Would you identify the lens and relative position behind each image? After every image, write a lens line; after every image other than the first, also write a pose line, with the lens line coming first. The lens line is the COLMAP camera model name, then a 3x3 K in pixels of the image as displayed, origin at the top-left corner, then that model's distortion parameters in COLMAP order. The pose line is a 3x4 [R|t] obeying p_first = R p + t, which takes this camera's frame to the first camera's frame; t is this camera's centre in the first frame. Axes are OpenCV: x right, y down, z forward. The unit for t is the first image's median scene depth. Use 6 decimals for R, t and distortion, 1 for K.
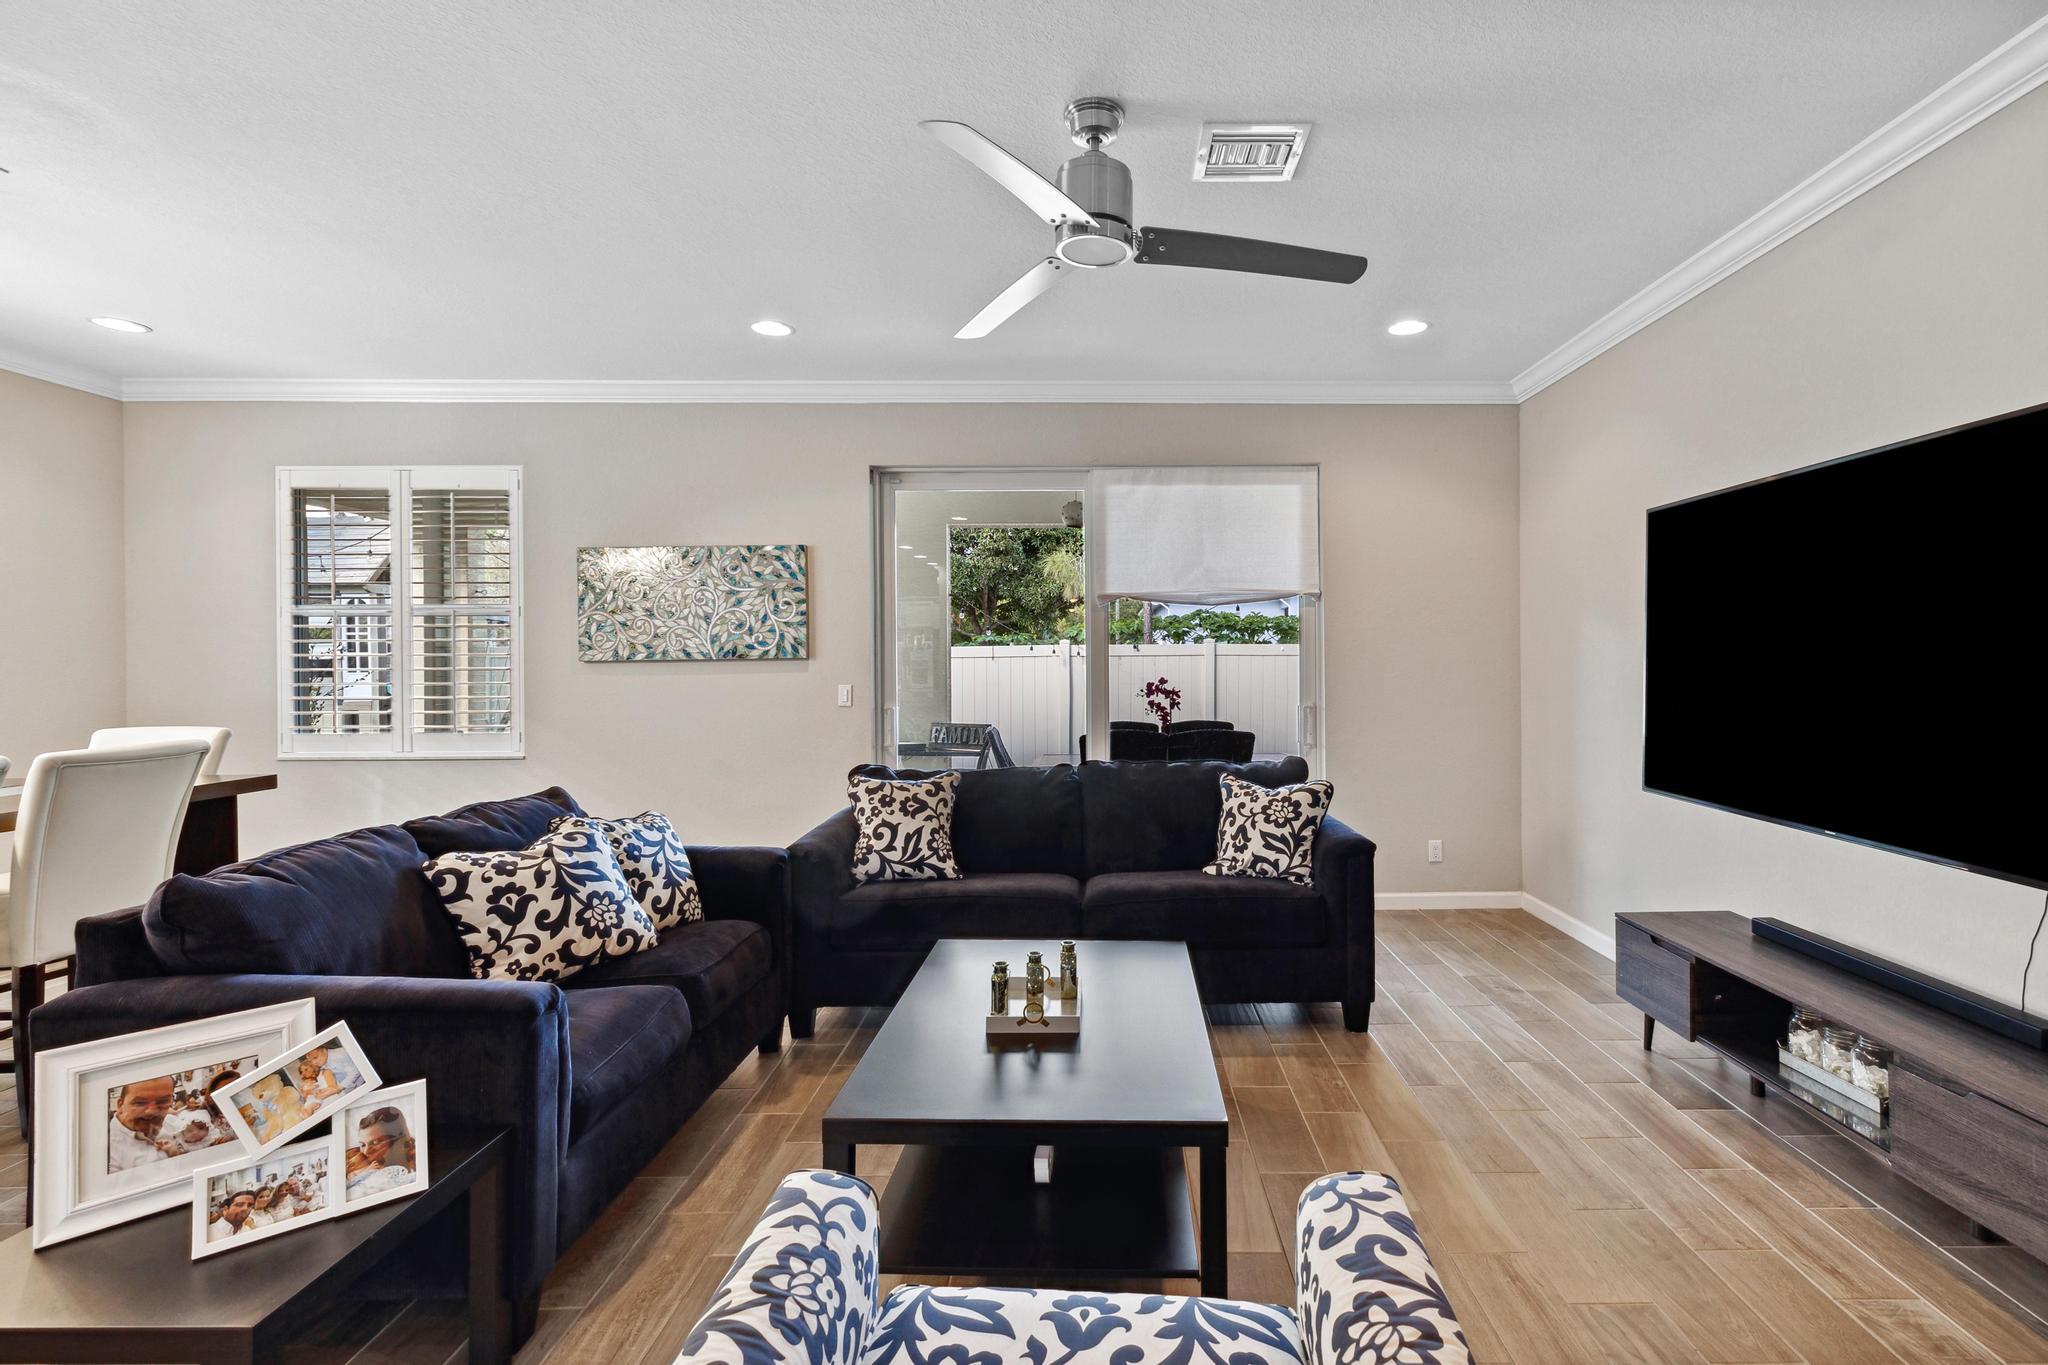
lens RADIAL K [[882.4, 0, 1110.3], [0, 882.4, 661.3], [0, 0, 1]] dist [0.005113, -0.000202]
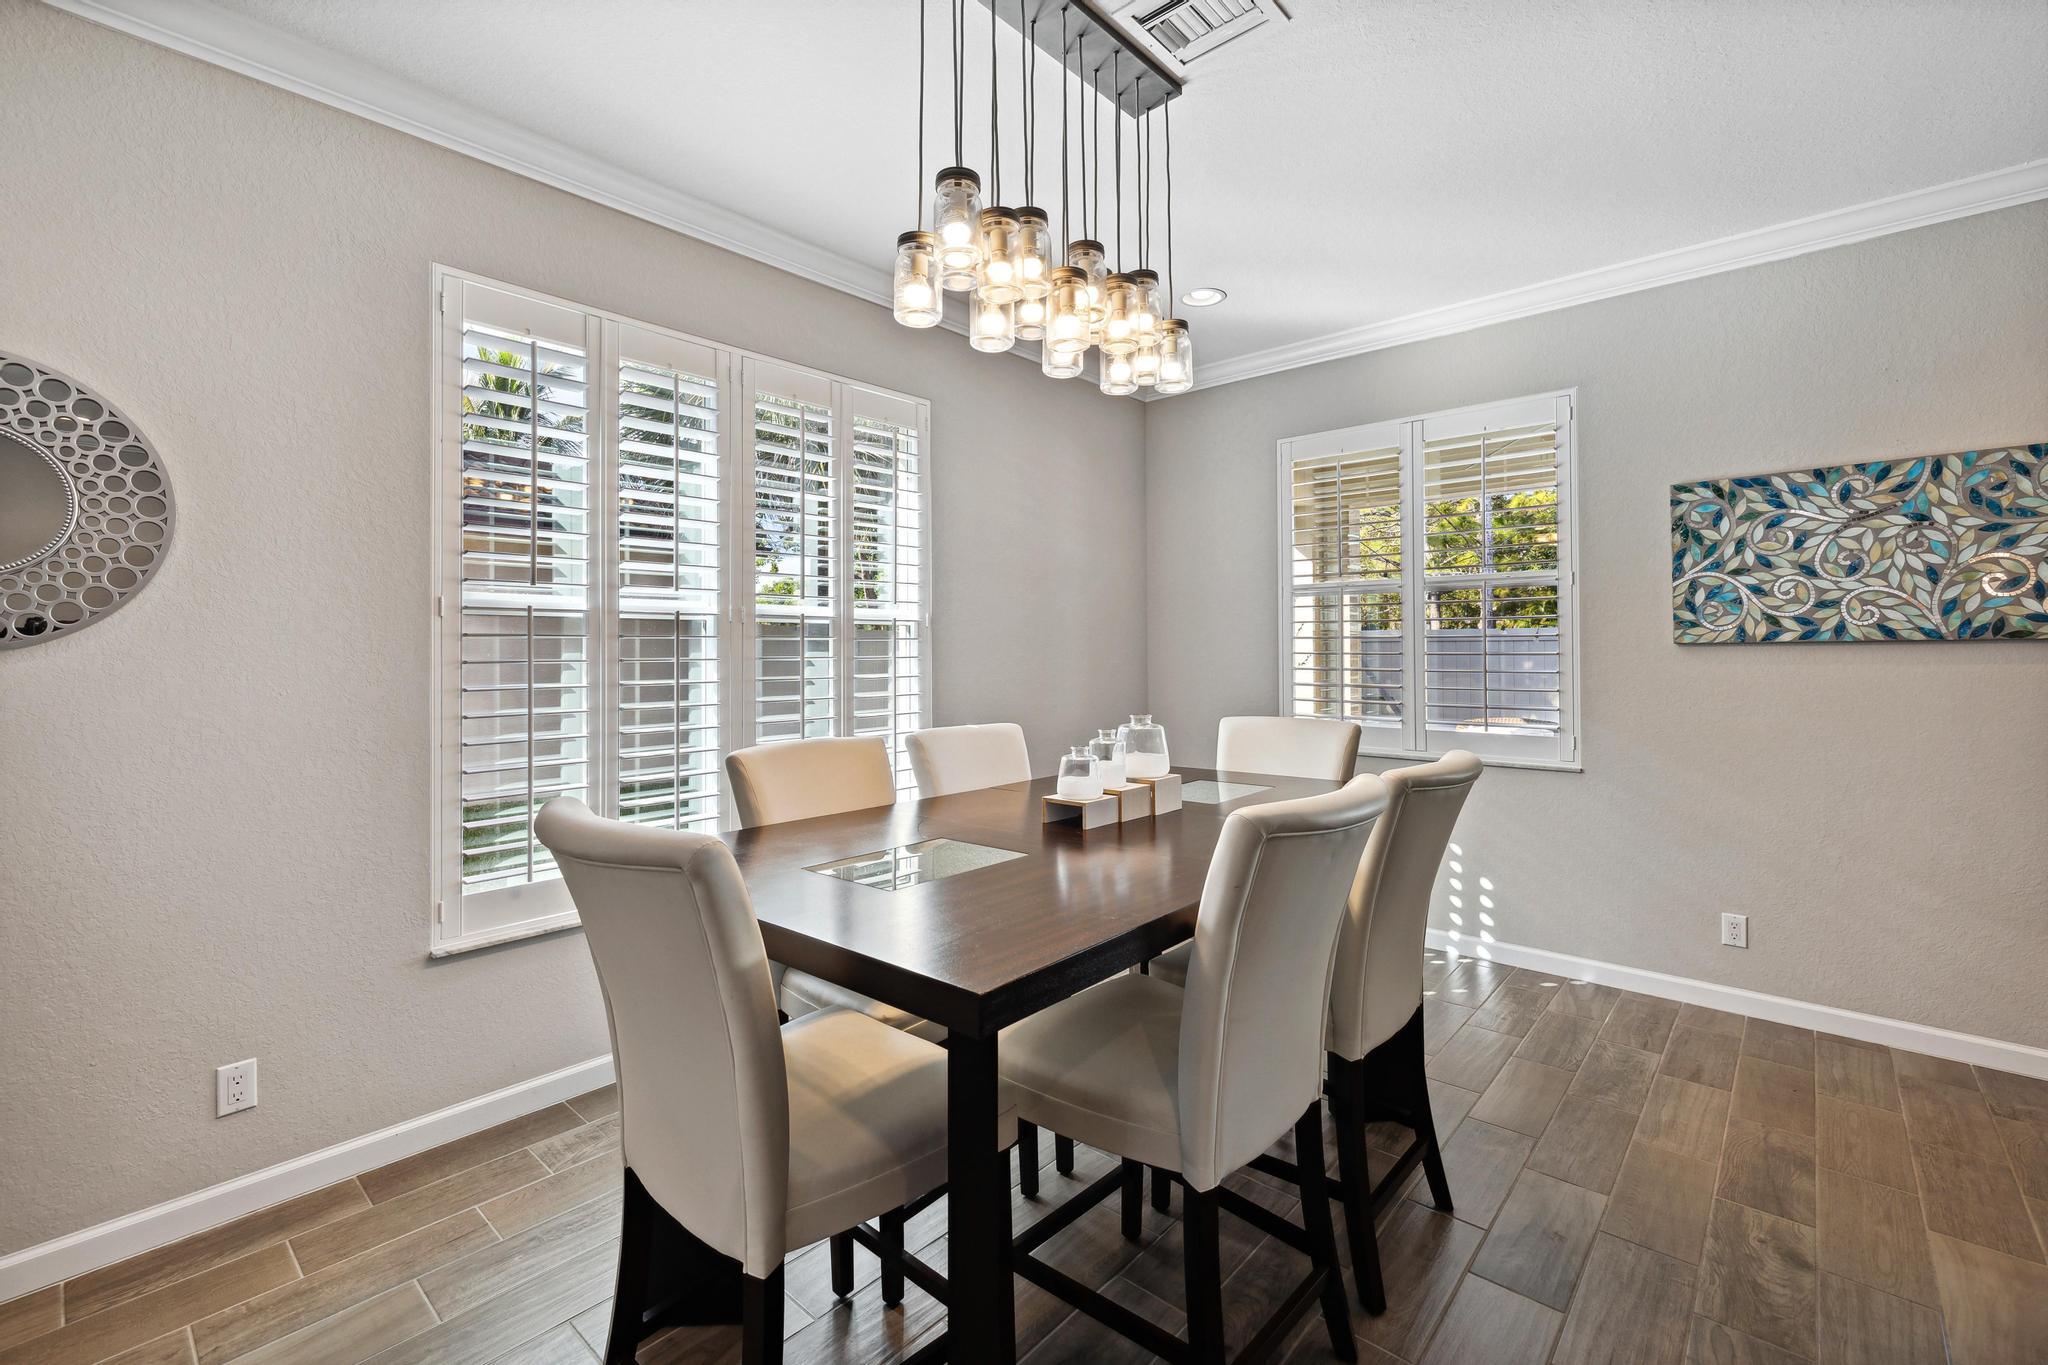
lens RADIAL K [[882.4, 0, 1018.9], [0, 882.4, 644.5], [0, 0, 1]] dist [0.005113, -0.000202]
pose [[0.740144, -0.001676, -0.672446, -0.512427], [-0.000734, 0.999994, -0.003300, 0.003731], [0.672448, 0.002936, 0.740138, 0.112672]]
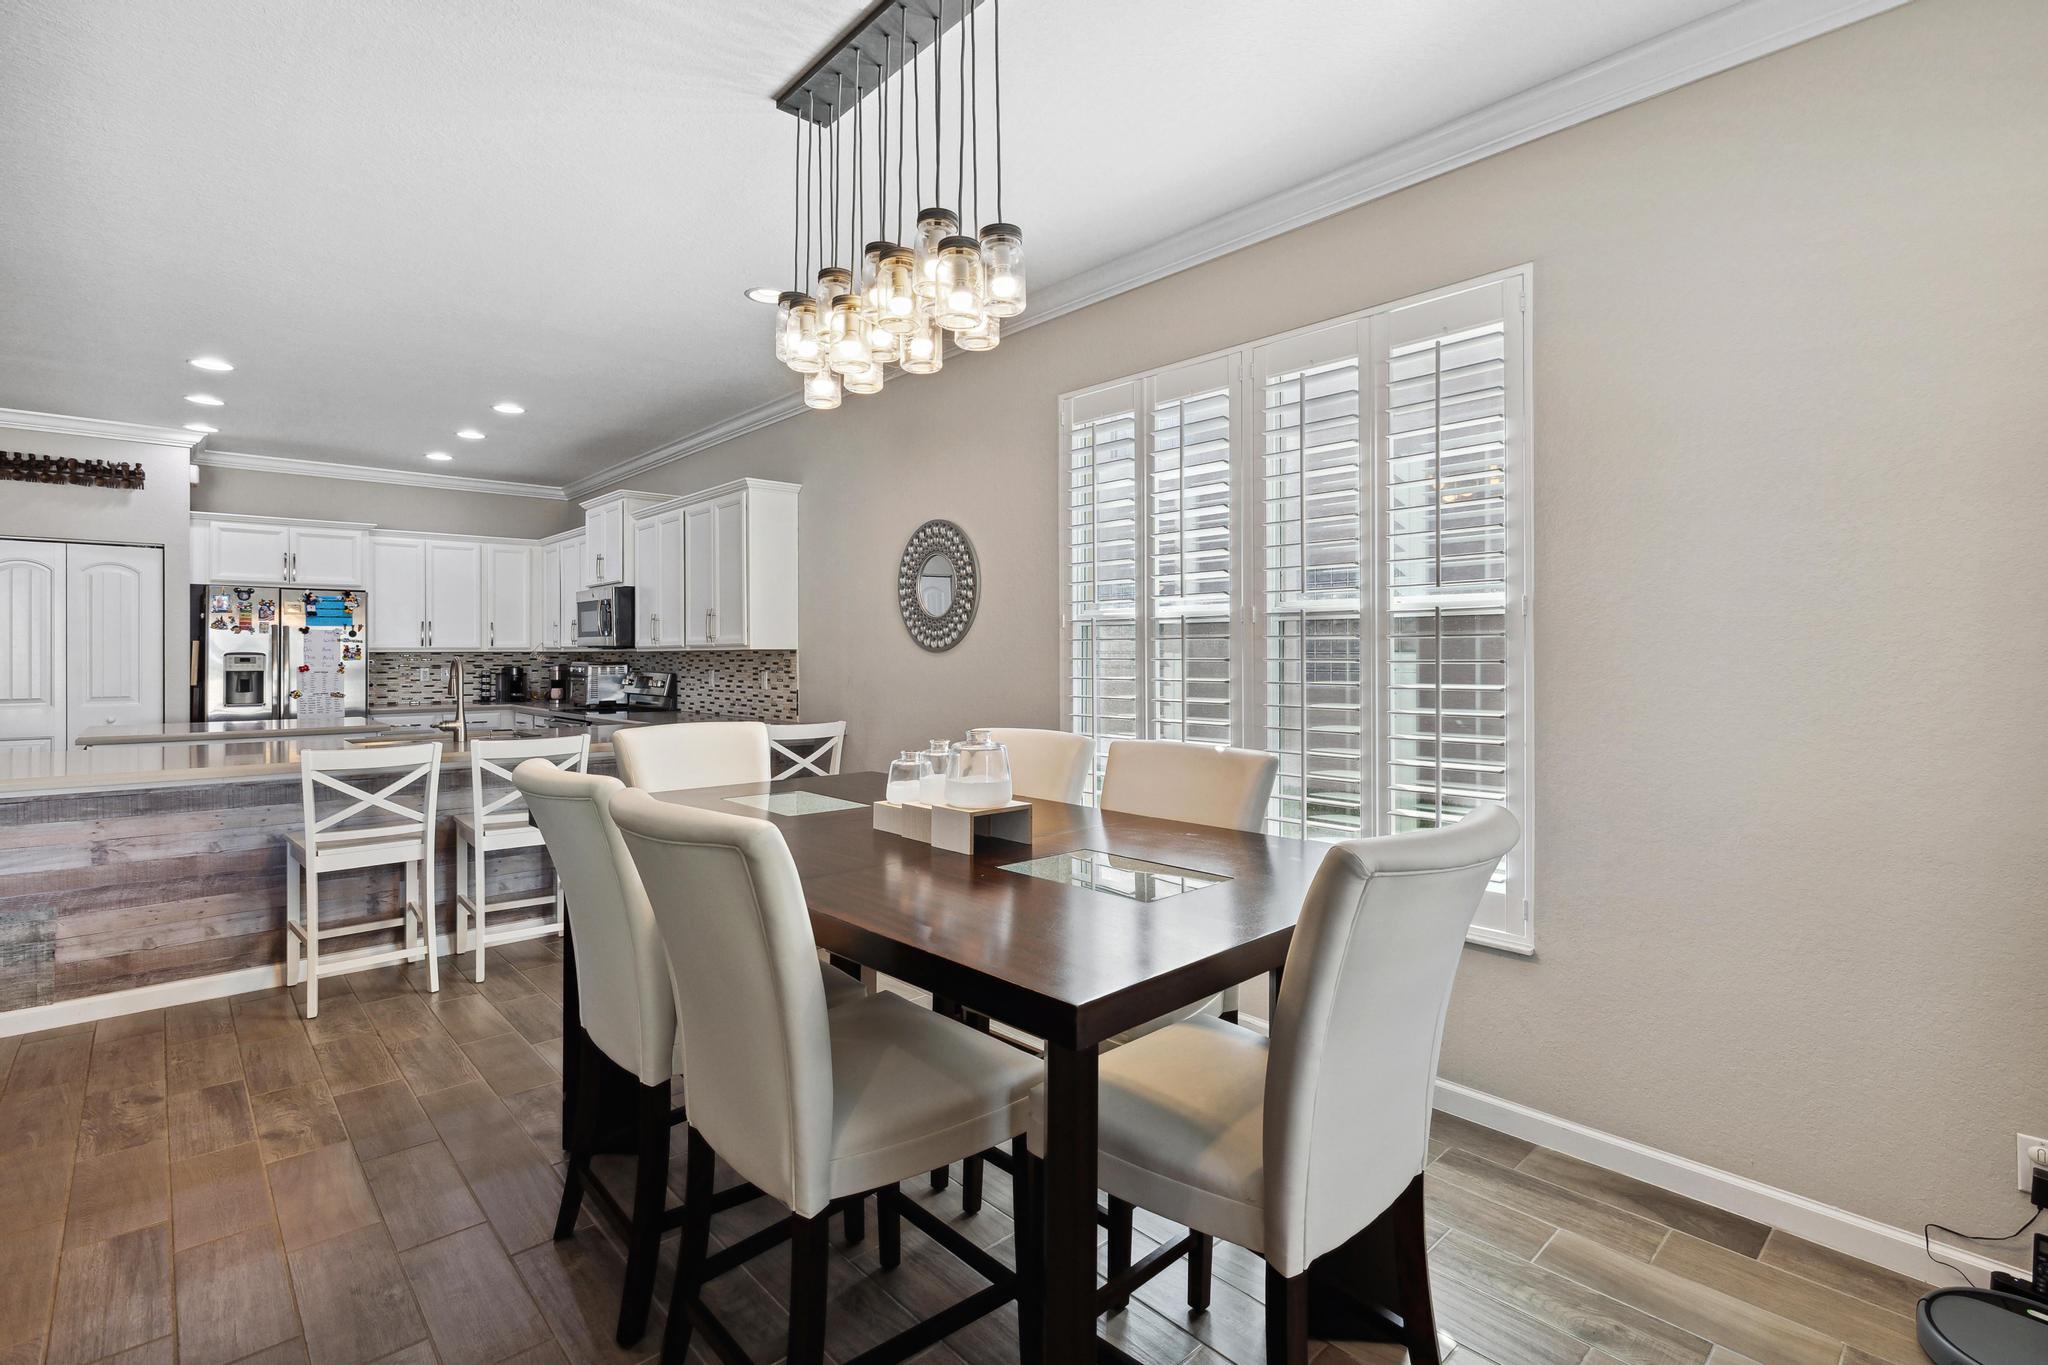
lens RADIAL K [[961.2, 0, 1002.3], [0, 961.2, 656.1], [0, 0, 1]] dist [-0.000365, 0.001087]
pose [[-0.749438, 0.010065, -0.661998, -0.509699], [0.005081, 0.999942, 0.009450, 0.001787], [0.662055, 0.003719, -0.749446, 0.880431]]
